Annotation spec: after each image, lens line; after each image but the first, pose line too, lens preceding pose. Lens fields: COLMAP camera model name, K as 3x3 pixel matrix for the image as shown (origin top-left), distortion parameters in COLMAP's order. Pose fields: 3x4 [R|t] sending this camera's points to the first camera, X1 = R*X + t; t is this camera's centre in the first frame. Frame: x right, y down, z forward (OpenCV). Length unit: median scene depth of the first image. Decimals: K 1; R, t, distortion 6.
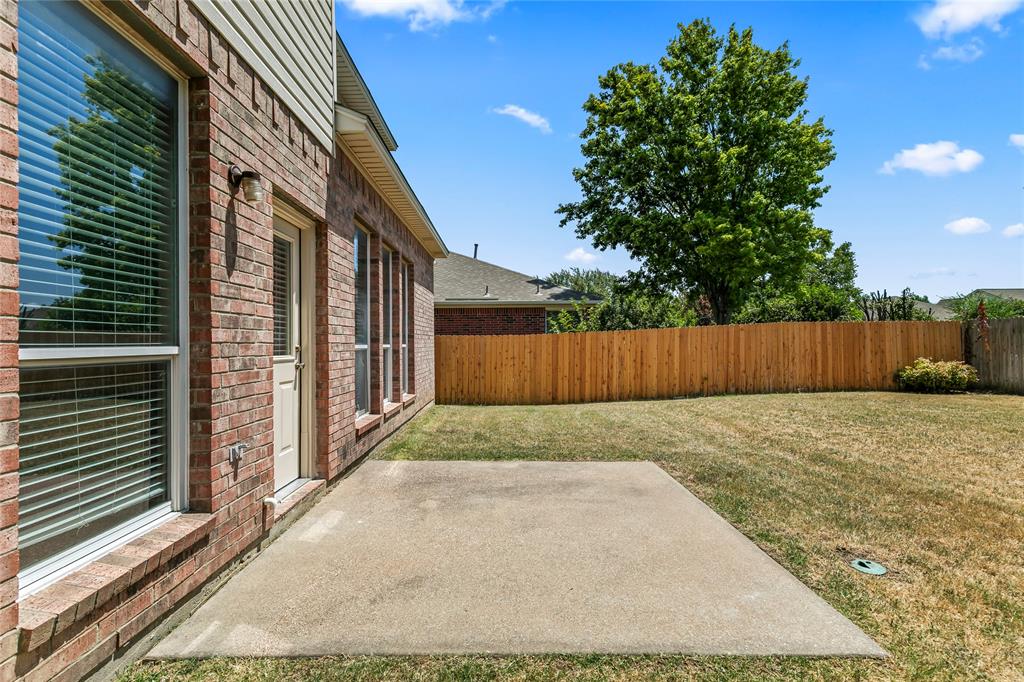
lens RADIAL K [[456.3, 0, 517.0], [0, 456.3, 340.7], [0, 0, 1]] dist [0.021694, 0.000012]
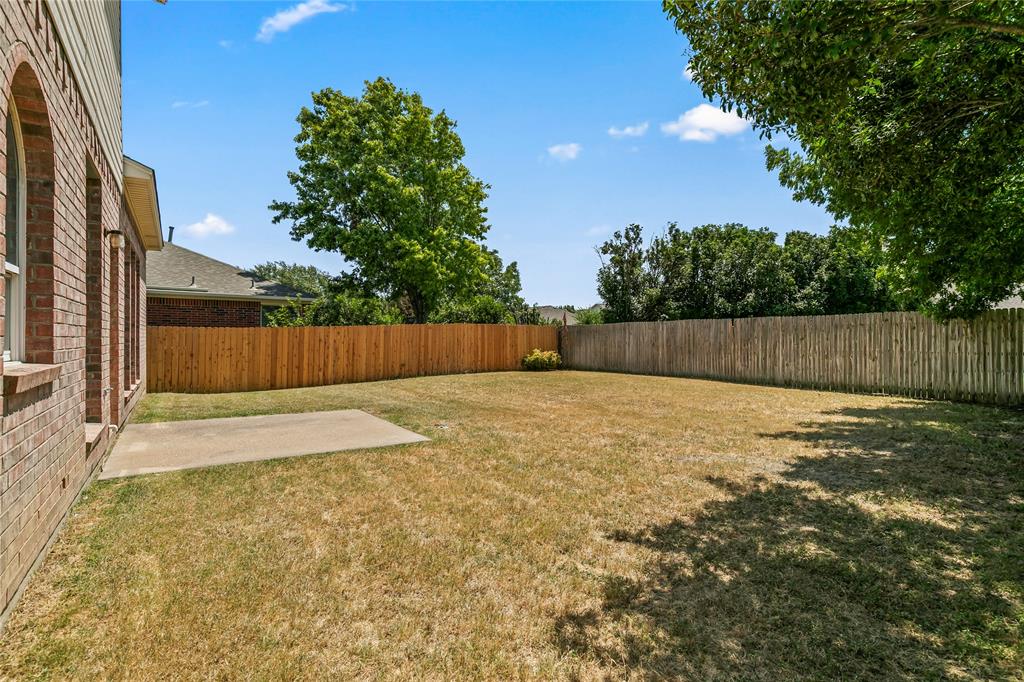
lens RADIAL K [[489.7, 0, 507.6], [0, 489.7, 354.9], [0, 0, 1]] dist [0.025644, -0.000103]
pose [[0.845545, -0.005202, 0.533879, -0.071879], [-0.014540, 0.999357, 0.032765, 0.004018], [-0.533707, -0.035467, 0.844926, -0.300787]]
